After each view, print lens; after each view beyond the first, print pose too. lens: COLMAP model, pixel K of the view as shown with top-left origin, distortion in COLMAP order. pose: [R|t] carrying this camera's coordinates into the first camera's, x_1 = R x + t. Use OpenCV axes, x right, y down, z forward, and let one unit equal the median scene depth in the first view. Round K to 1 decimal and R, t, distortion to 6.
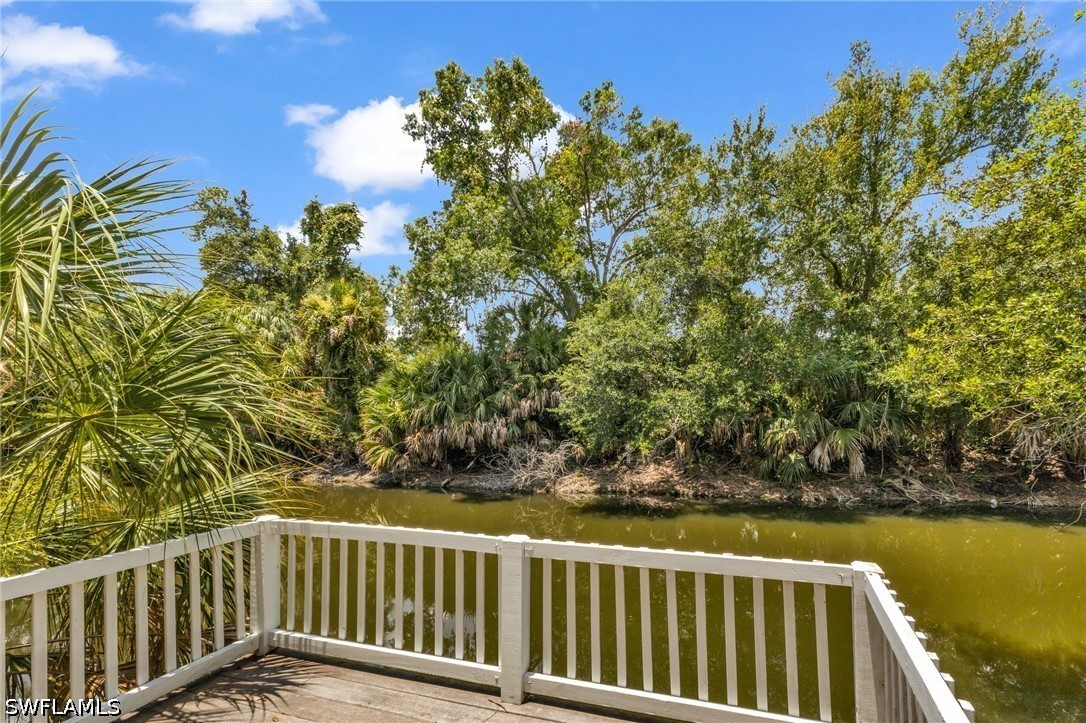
lens RADIAL K [[511.1, 0, 568.0], [0, 511.1, 409.8], [0, 0, 1]] dist [0.000282, -0.000370]
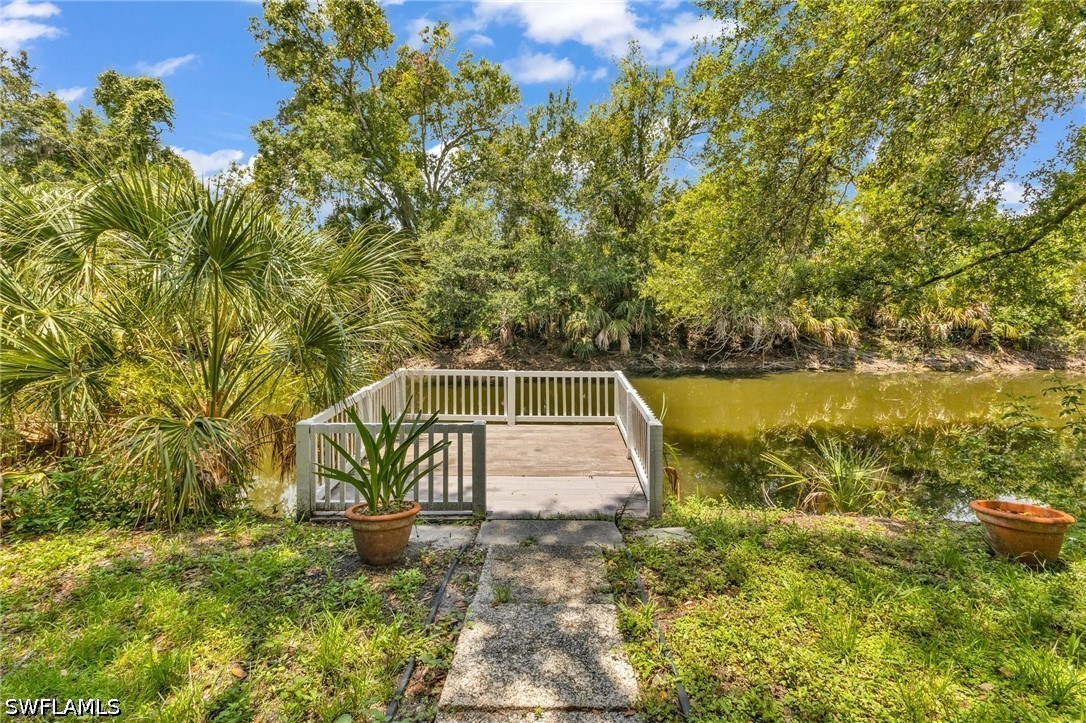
lens RADIAL K [[504.4, 0, 536.8], [0, 504.4, 319.7], [0, 0, 1]] dist [-0.000855, -0.000326]
pose [[0.945626, -0.001502, 0.325251, -0.128884], [-0.014599, 0.998785, 0.047059, -0.025166], [-0.324927, -0.049248, 0.944456, -0.249062]]
